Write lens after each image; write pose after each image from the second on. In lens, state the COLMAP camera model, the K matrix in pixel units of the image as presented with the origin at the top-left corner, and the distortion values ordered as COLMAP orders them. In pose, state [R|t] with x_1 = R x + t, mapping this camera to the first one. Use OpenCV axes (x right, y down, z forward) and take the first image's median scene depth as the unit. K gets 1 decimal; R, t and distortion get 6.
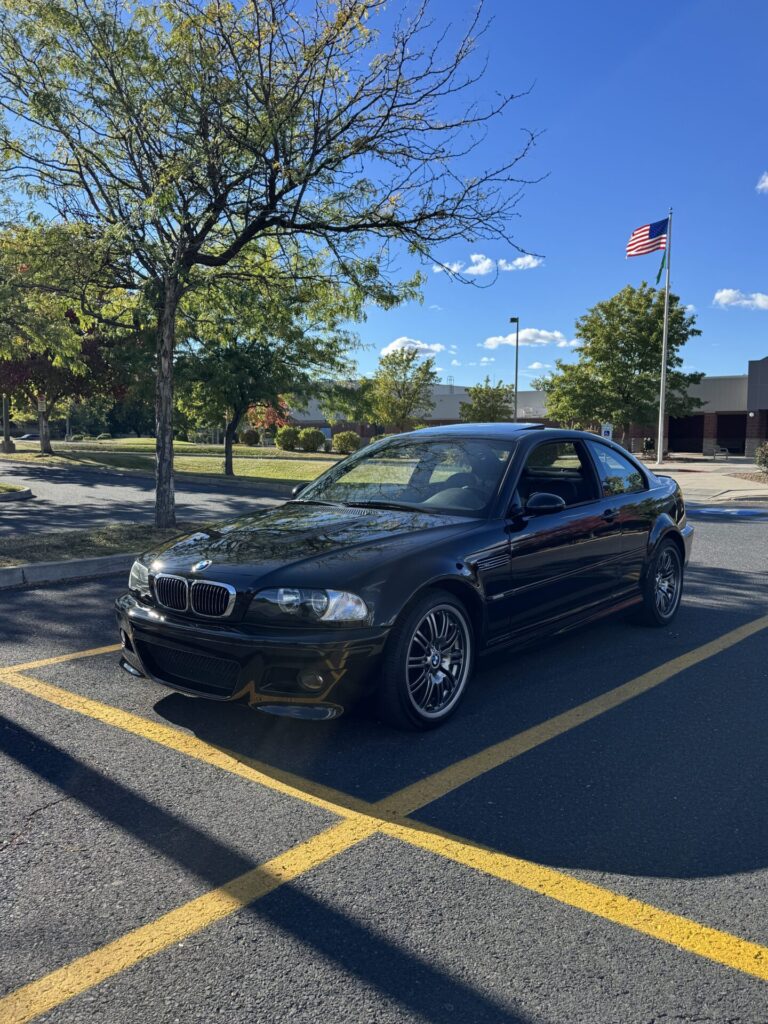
lens RADIAL K [[845.6, 0, 384.5], [0, 845.6, 562.7], [0, 0, 1]] dist [0.038158, -0.007635]
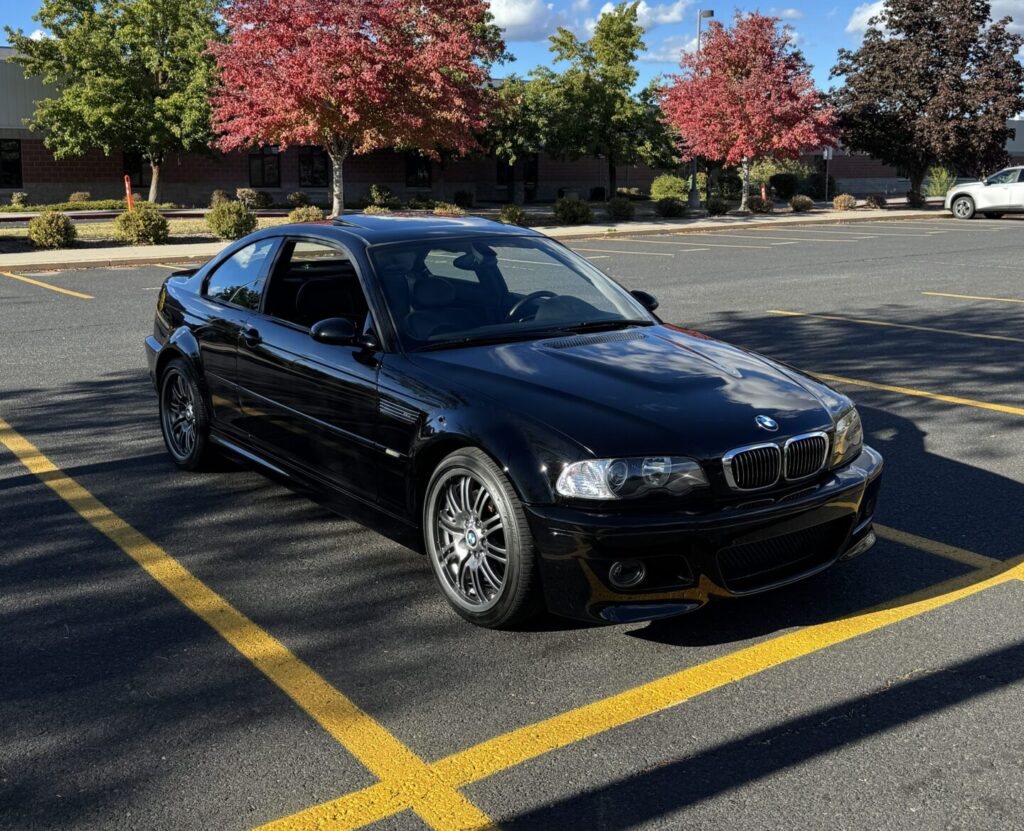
lens RADIAL K [[1111.6, 0, 512.0], [0, 1111.6, 415.5], [0, 0, 1]] dist [-0.001059, -0.009050]
pose [[0.232407, -0.204502, 0.950876, -0.129561], [0.135117, 0.974954, 0.176656, -0.023334], [-0.963188, 0.087424, 0.254218, 0.098651]]
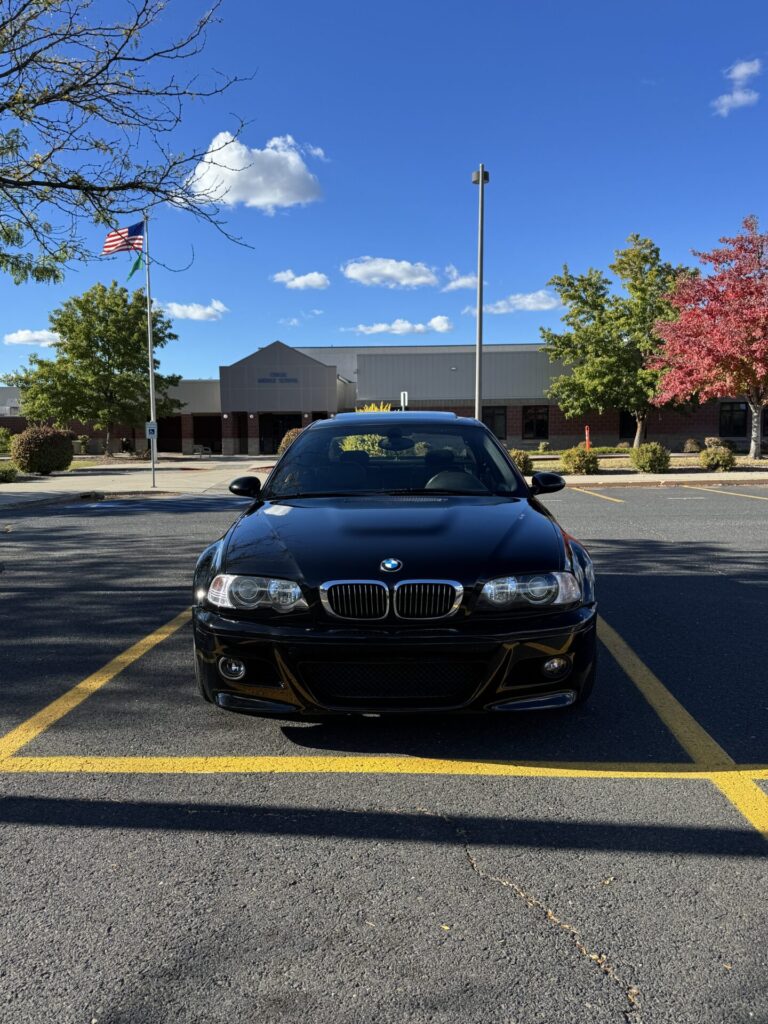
lens RADIAL K [[822.0, 0, 383.0], [0, 822.0, 592.1], [0, 0, 1]] dist [0.041979, -0.009165]
pose [[0.791160, -0.119793, 0.599763, -0.075736], [0.097373, 0.992794, 0.069848, -0.003606], [-0.603808, 0.003140, 0.797123, 0.032270]]
